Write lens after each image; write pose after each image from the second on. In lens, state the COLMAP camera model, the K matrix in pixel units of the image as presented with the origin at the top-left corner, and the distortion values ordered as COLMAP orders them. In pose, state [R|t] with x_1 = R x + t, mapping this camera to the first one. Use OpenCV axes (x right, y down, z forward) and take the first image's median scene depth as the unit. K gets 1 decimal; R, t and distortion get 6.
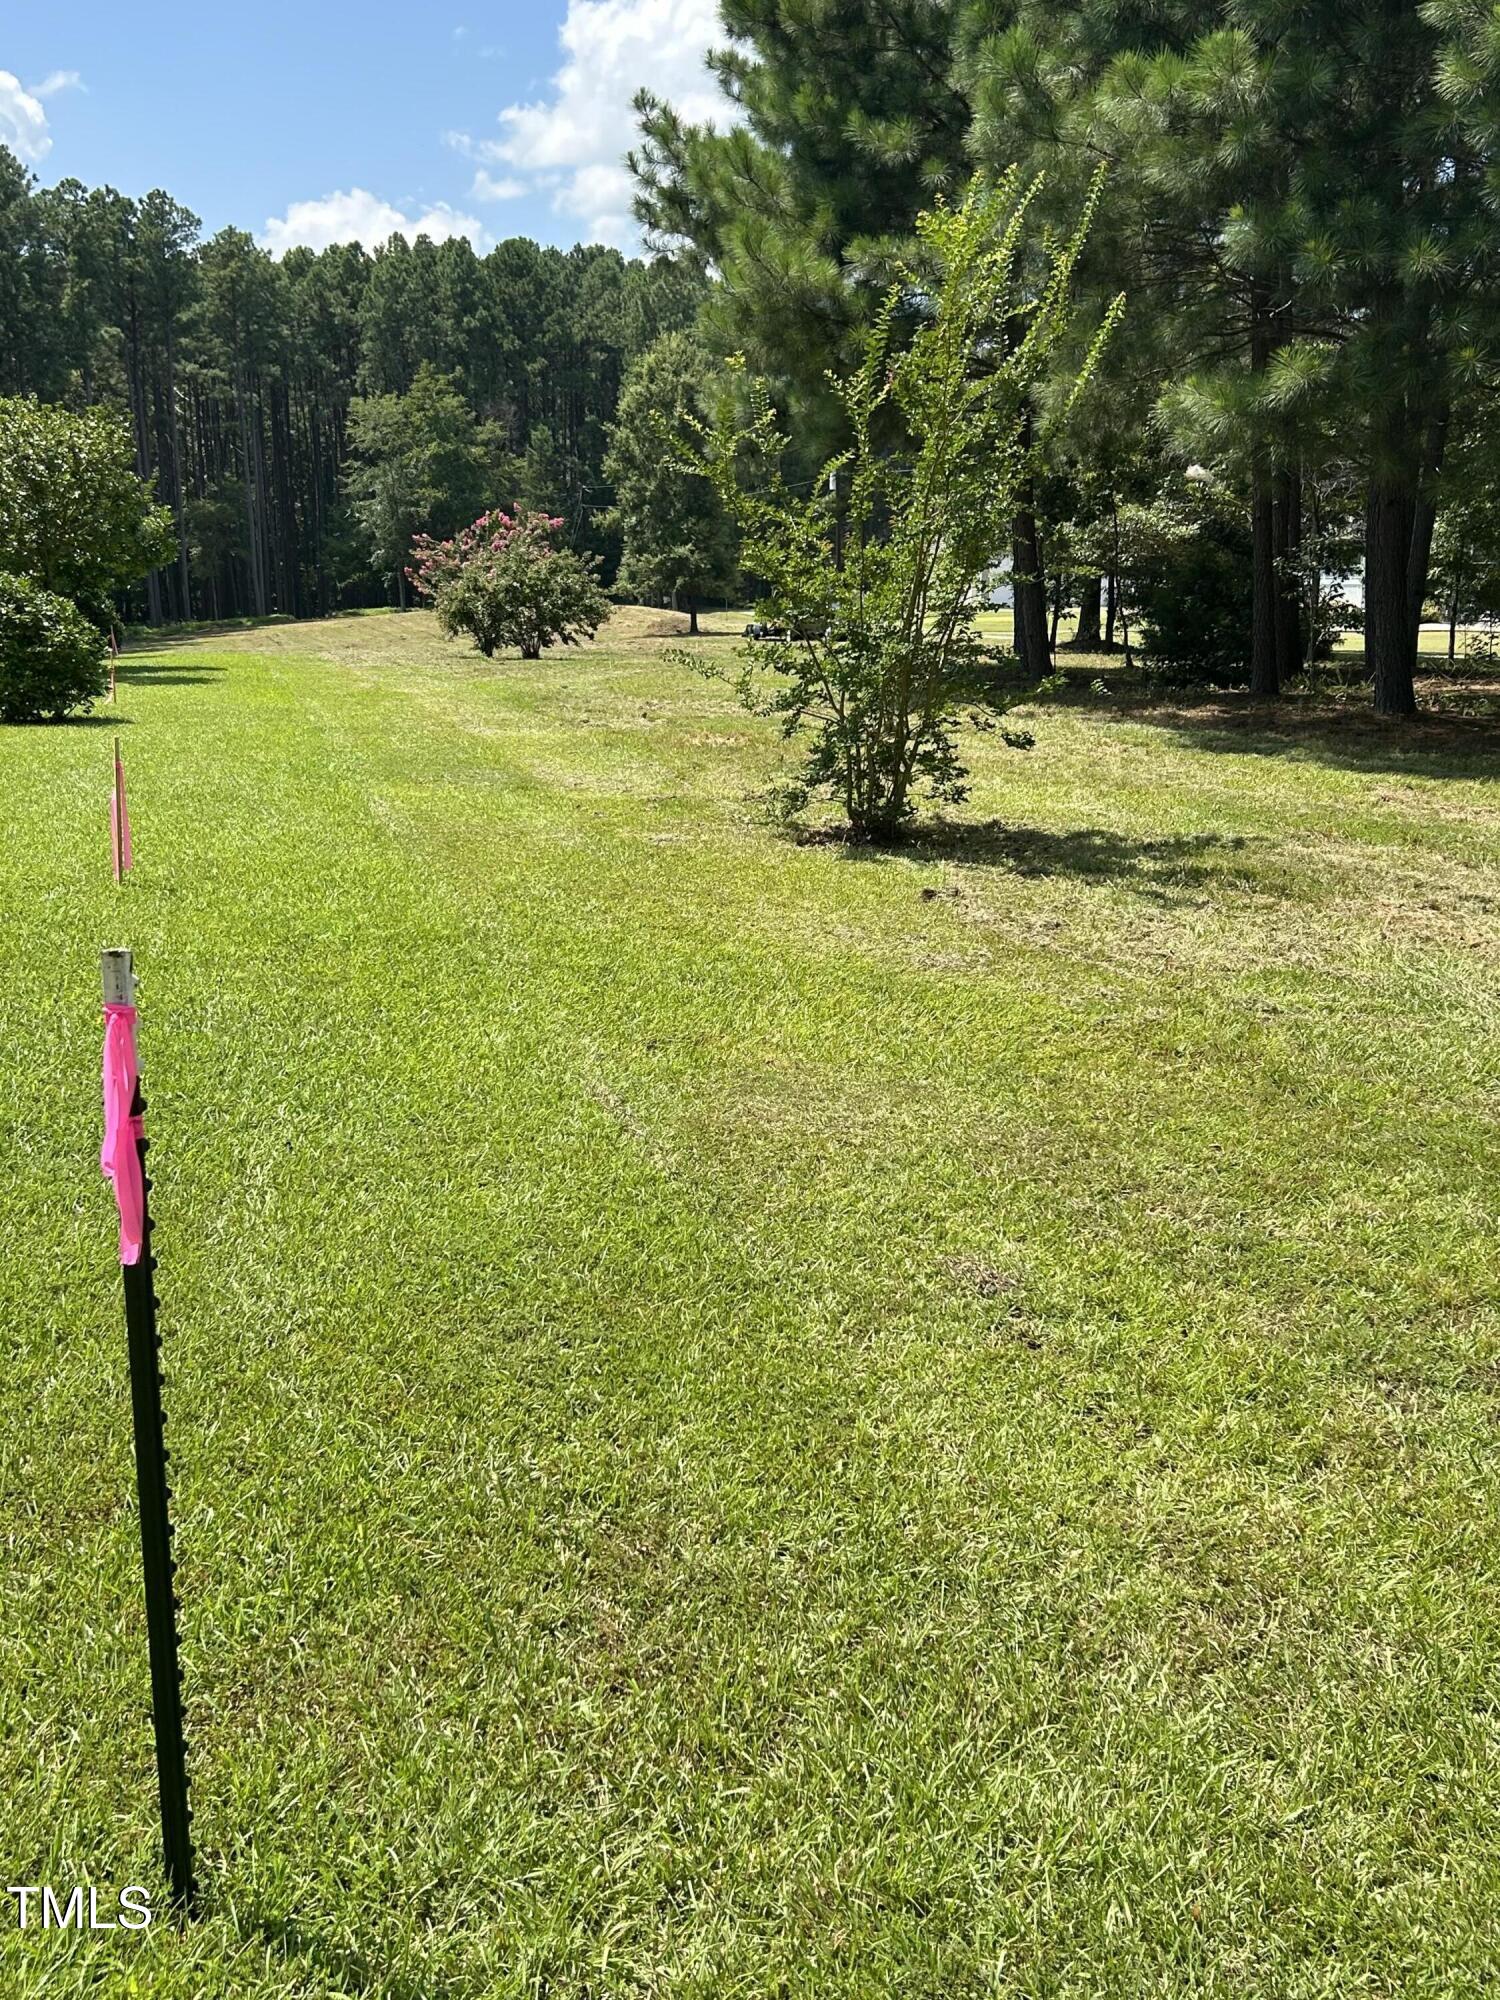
lens RADIAL K [[2084.3, 0, 757.4], [0, 2084.3, 1002.6], [0, 0, 1]] dist [0.060275, 0.000000]
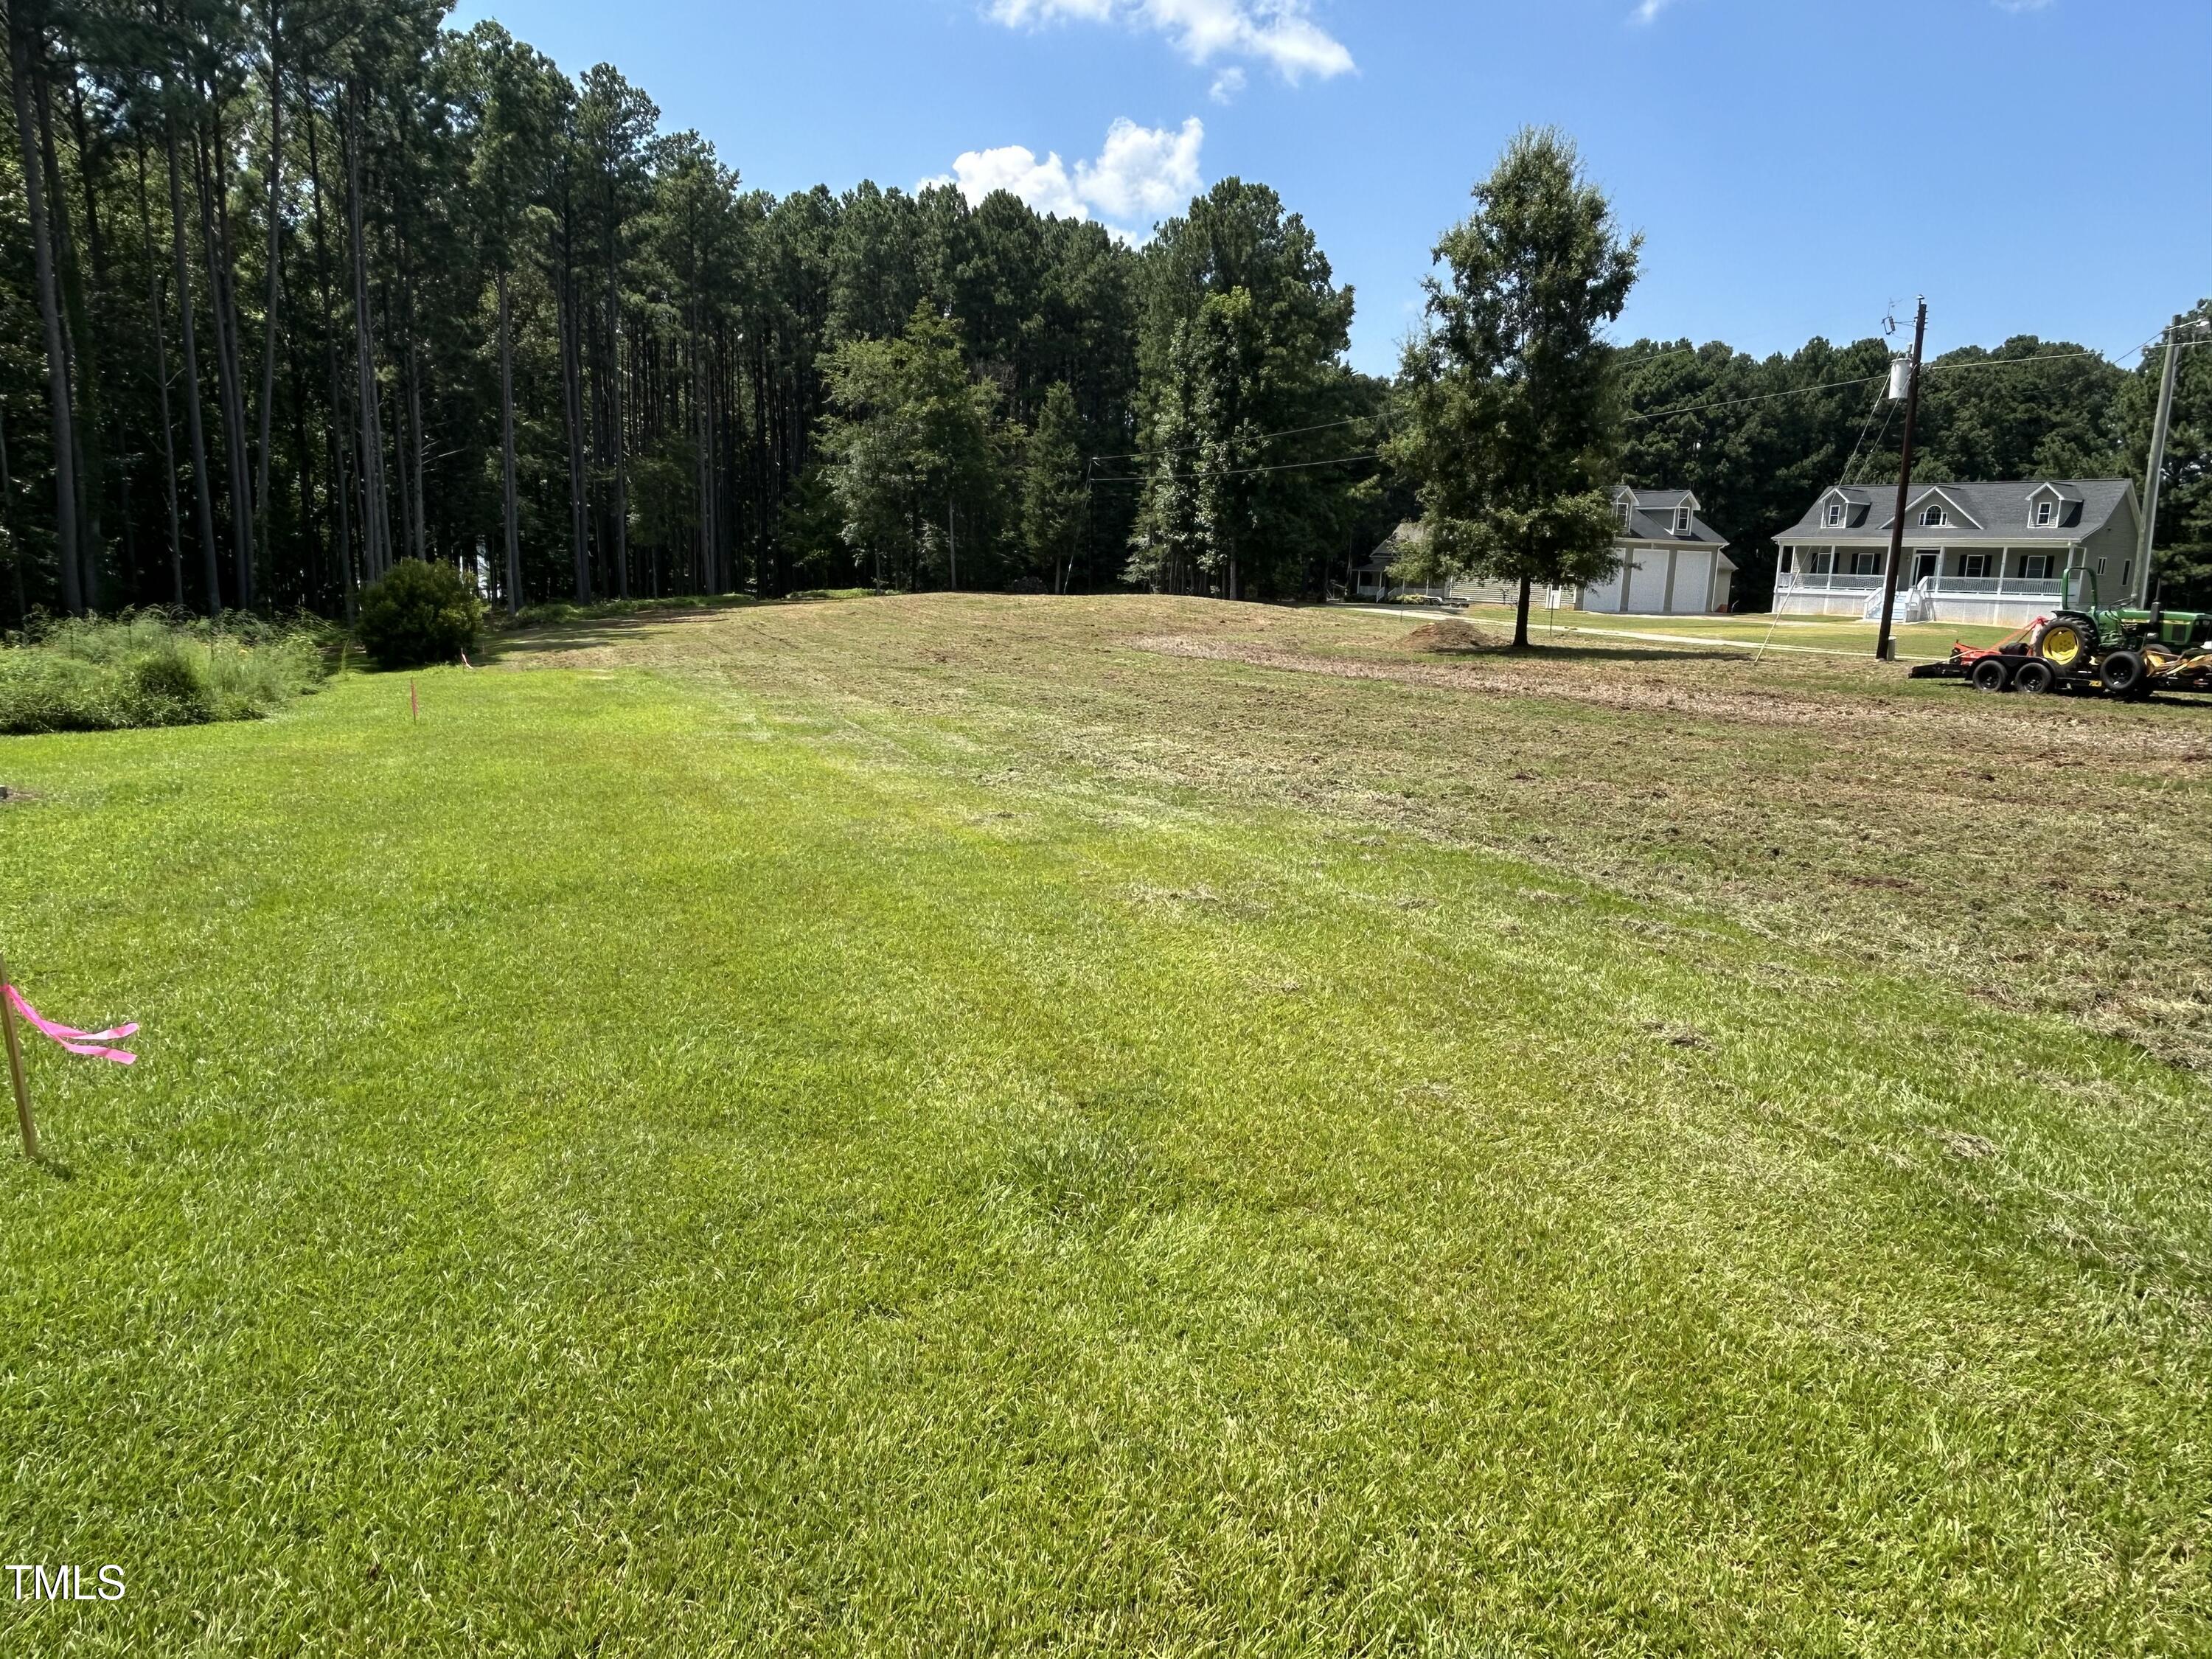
lens RADIAL K [[1347.7, 0, 1112.6], [0, 1347.7, 816.5], [0, 0, 1]] dist [-0.000353, 0.000196]
pose [[0.993846, 0.013491, 0.109947, -0.739587], [-0.010737, 0.999615, -0.025594, -0.455467], [-0.110250, 0.024256, 0.993608, 2.436793]]
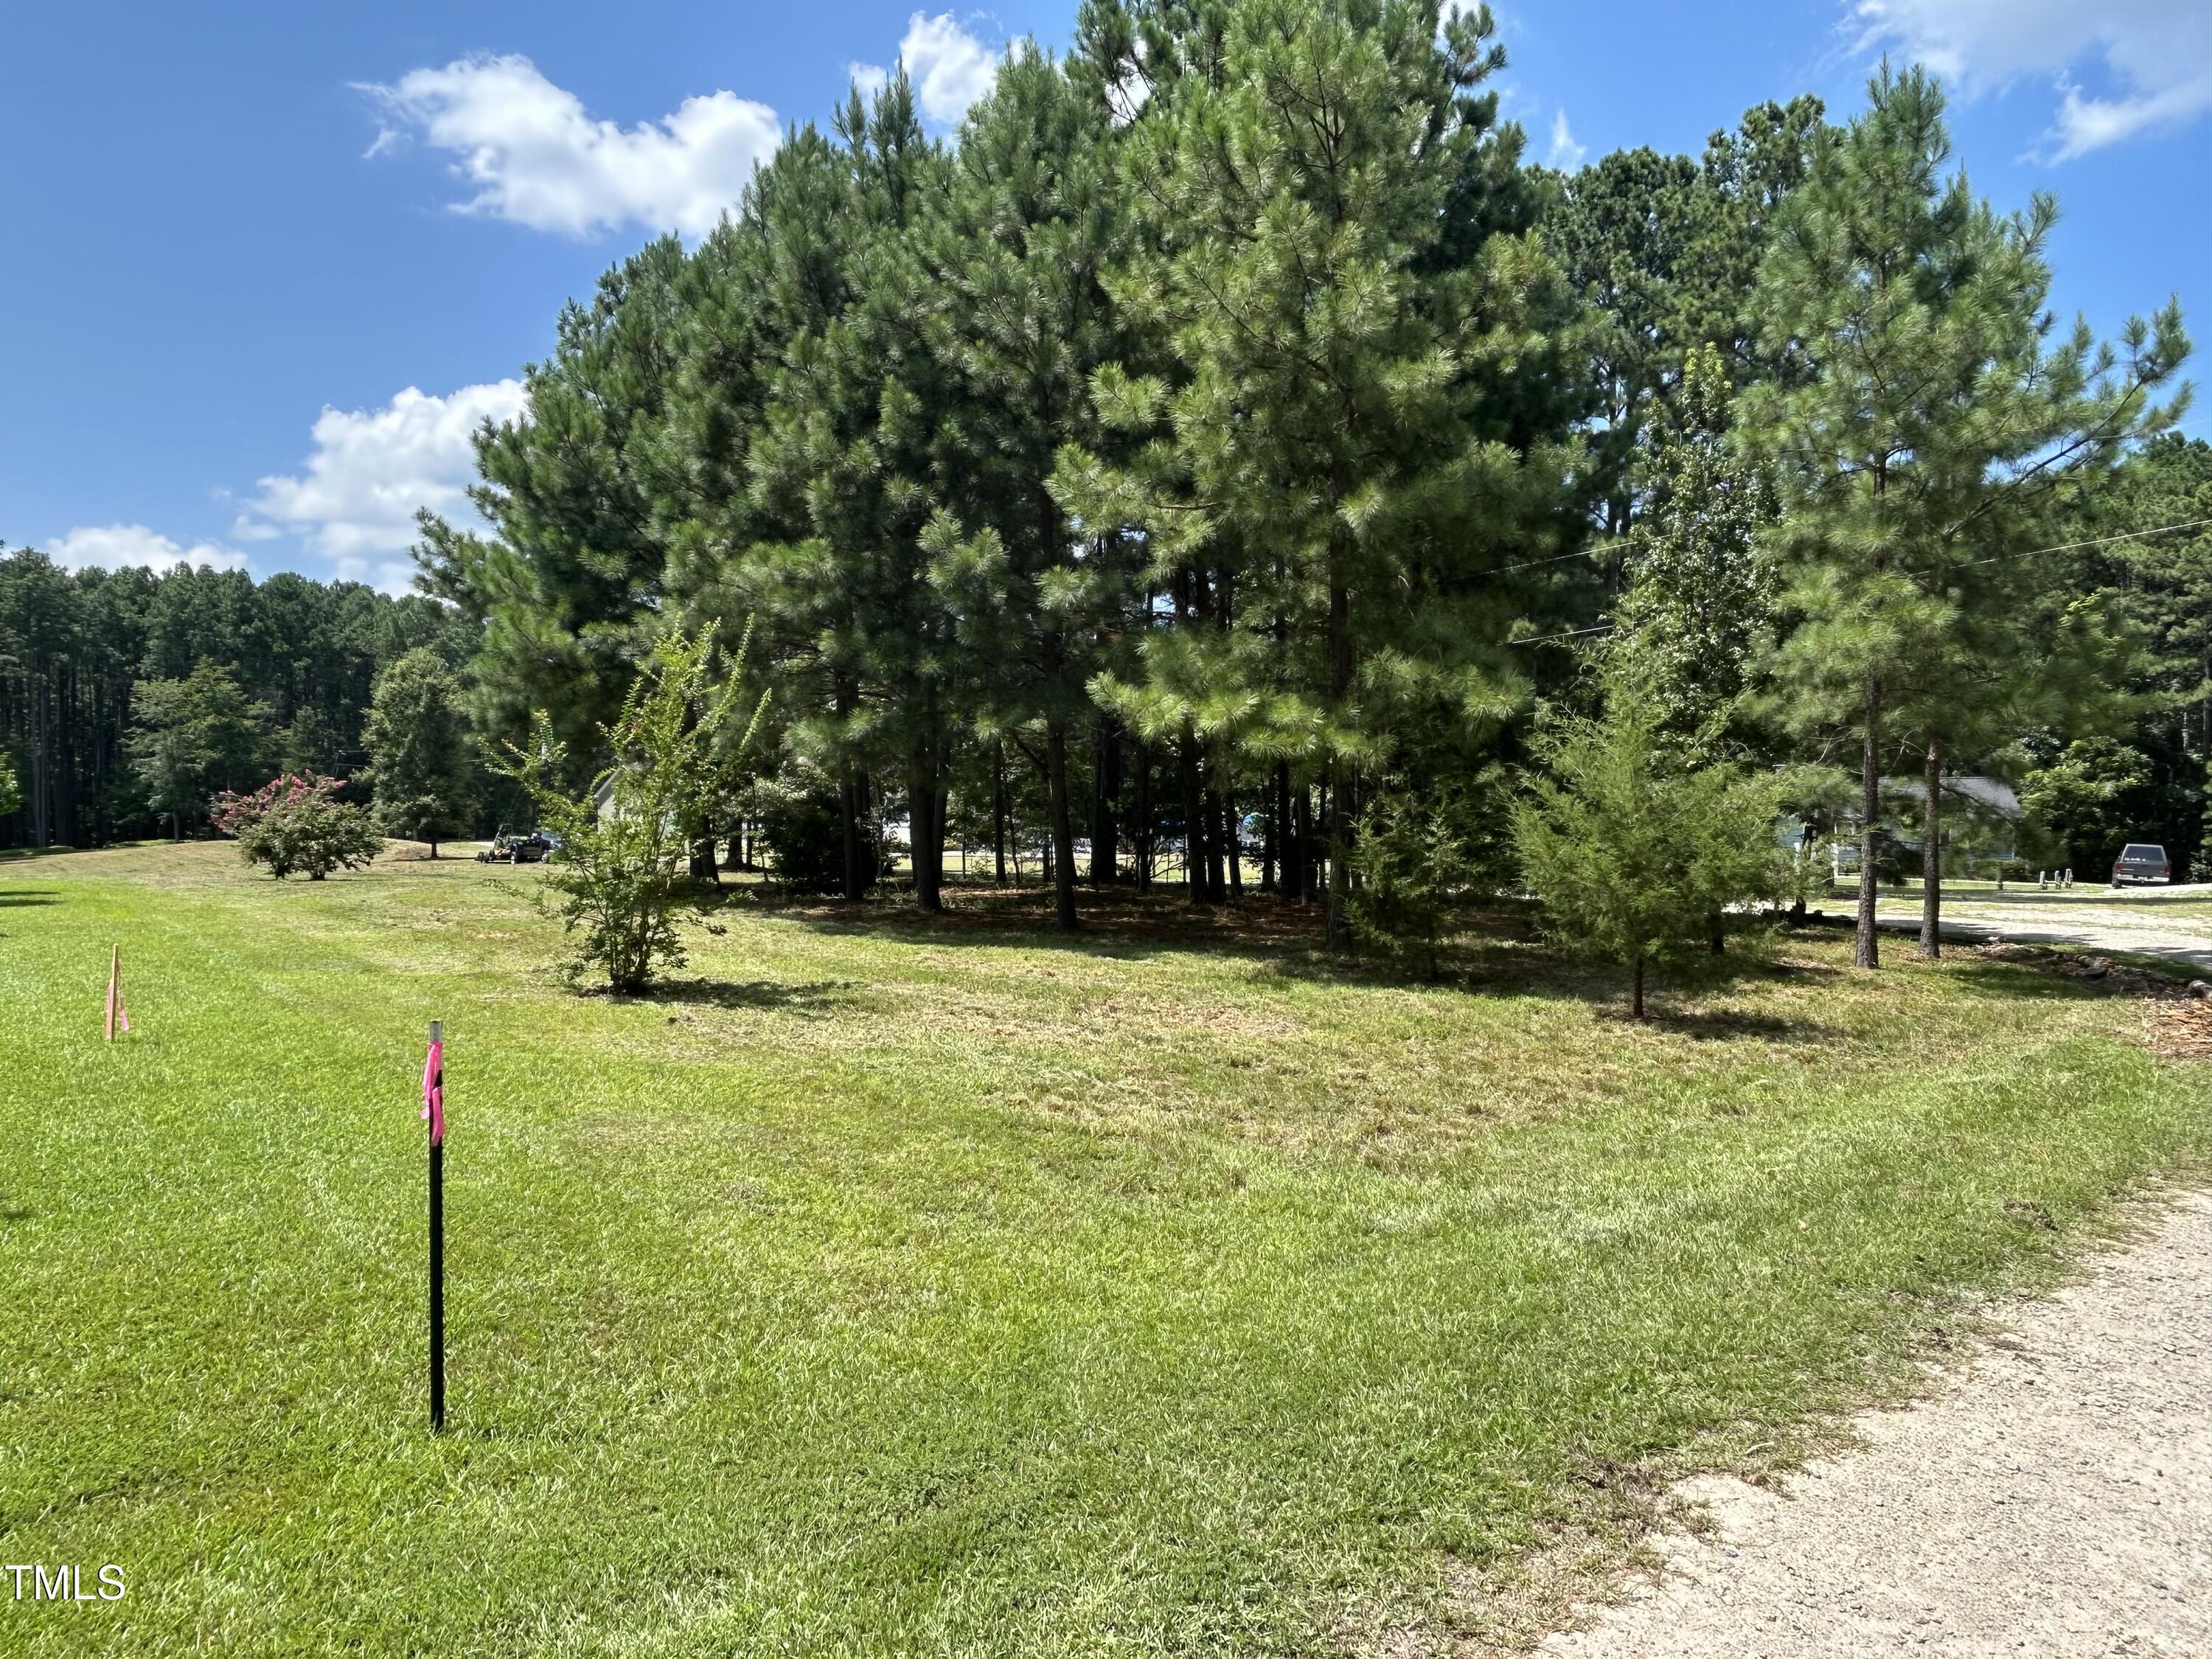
lens RADIAL K [[1430.7, 0, 1121.8], [0, 1430.7, 842.2], [0, 0, 1]] dist [0.008547, -0.004963]
pose [[0.911999, -0.000870, 0.410192, -0.019539], [0.075893, 0.983091, -0.166651, 0.008737], [-0.403112, 0.183116, 0.896644, -0.072561]]
